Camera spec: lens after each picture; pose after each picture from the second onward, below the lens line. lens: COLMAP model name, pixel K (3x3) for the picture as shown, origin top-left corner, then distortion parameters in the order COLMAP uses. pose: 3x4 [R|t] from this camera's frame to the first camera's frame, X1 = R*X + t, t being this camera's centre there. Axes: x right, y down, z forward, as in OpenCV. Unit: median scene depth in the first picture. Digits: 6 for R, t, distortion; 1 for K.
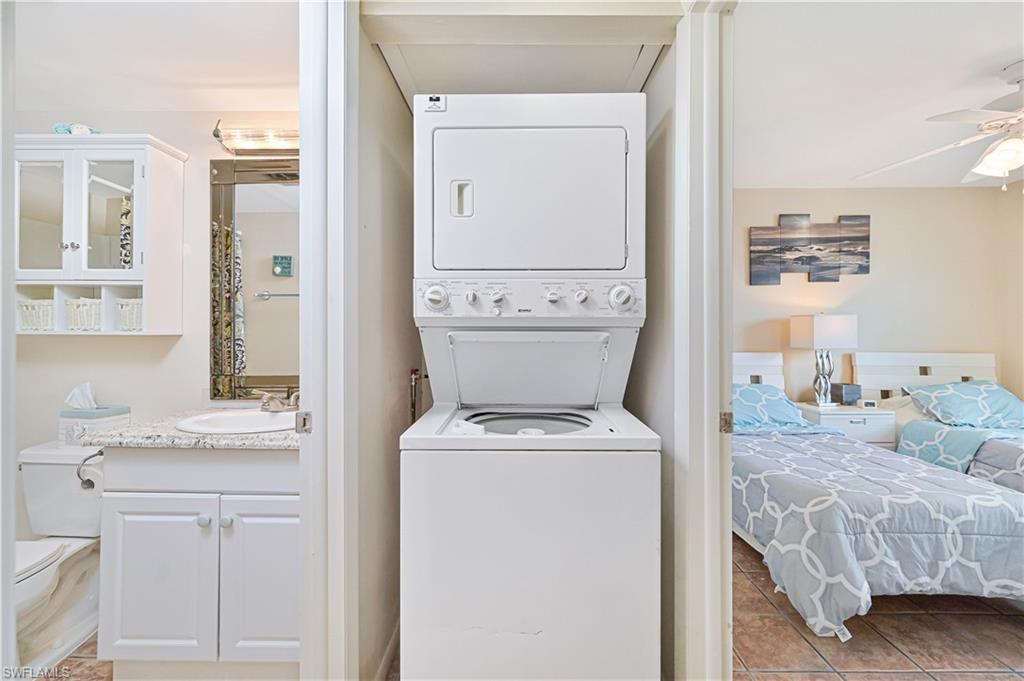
lens RADIAL K [[417.9, 0, 511.7], [0, 417.9, 330.0], [0, 0, 1]] dist [0.001644, -0.000074]
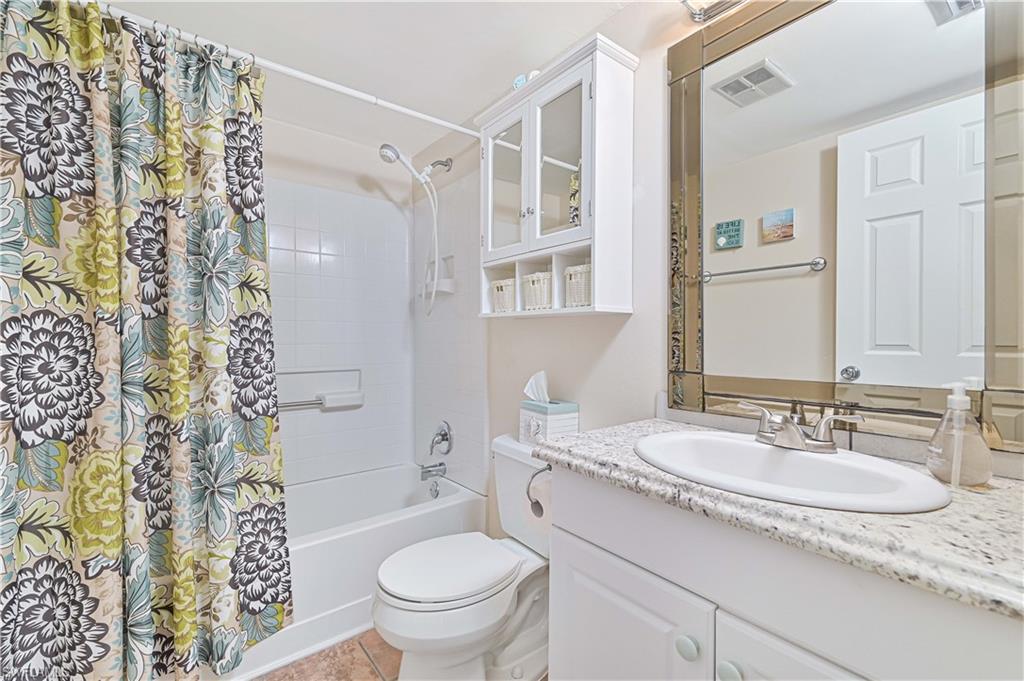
lens RADIAL K [[445.9, 0, 512.0], [0, 445.9, 340.5], [0, 0, 1]] dist [-0.000256, -0.000003]
pose [[0.634781, 0.005485, -0.772673, -0.350847], [0.004151, 0.999936, 0.010509, 0.053464], [0.772681, -0.009878, 0.634718, 0.379091]]
